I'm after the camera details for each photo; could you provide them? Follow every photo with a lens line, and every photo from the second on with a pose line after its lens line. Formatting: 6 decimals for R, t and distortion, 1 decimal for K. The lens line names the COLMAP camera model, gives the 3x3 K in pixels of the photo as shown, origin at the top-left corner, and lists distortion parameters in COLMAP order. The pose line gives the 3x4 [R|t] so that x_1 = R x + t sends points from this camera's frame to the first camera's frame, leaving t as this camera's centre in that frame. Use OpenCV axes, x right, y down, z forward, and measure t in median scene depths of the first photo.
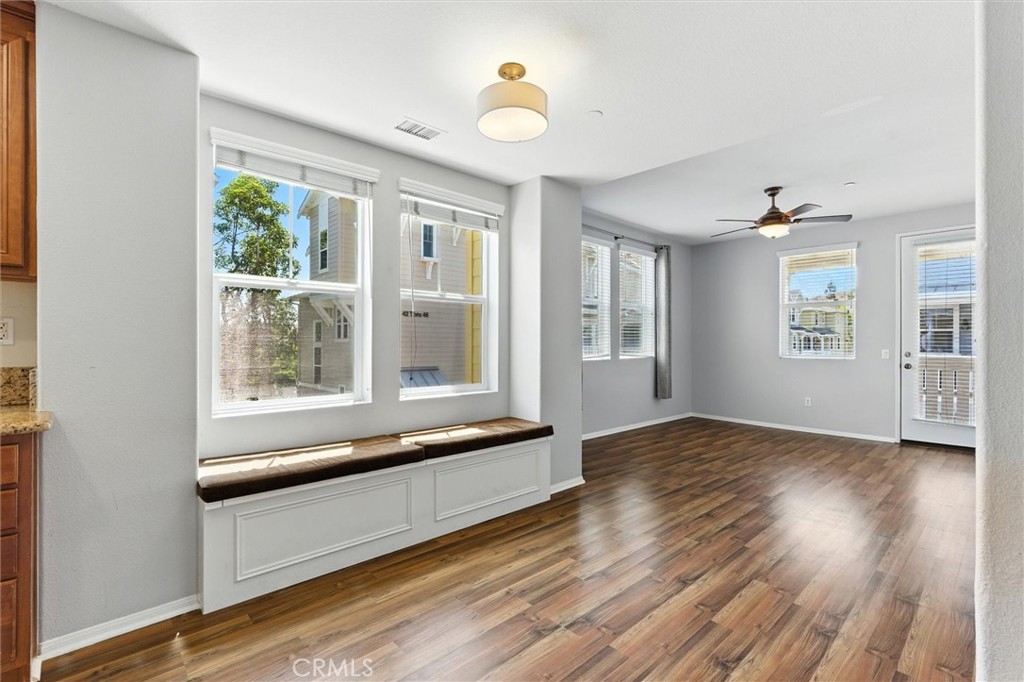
lens RADIAL K [[468.5, 0, 510.0], [0, 468.5, 342.5], [0, 0, 1]] dist [0.000218, 0.000062]
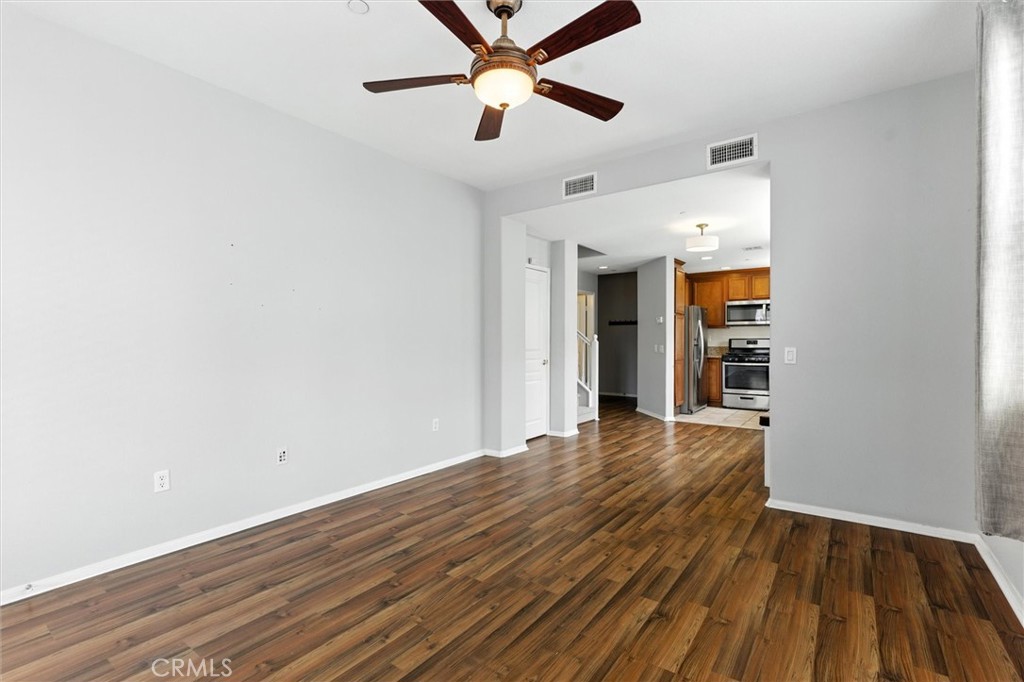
lens RADIAL K [[468.5, 0, 507.1], [0, 468.5, 341.7], [0, 0, 1]] dist [0.000218, 0.000062]
pose [[-0.983319, -0.001617, -0.181882, 0.631042], [-0.001689, 0.999999, 0.000241, 0.000572], [0.181882, 0.000544, -0.983320, 1.419887]]
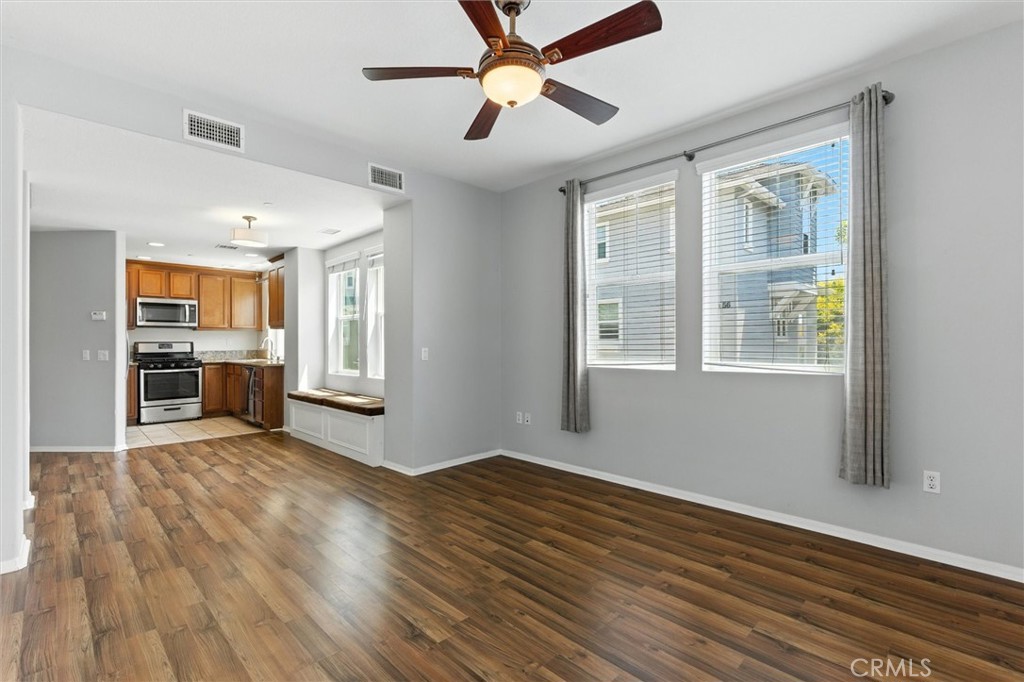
lens RADIAL K [[468.5, 0, 509.9], [0, 468.5, 341.5], [0, 0, 1]] dist [0.000218, 0.000062]
pose [[0.029708, -0.007075, -0.999534, 0.991827], [0.005488, 0.999961, -0.006915, 0.003621], [0.999544, -0.005280, 0.029746, 0.966558]]
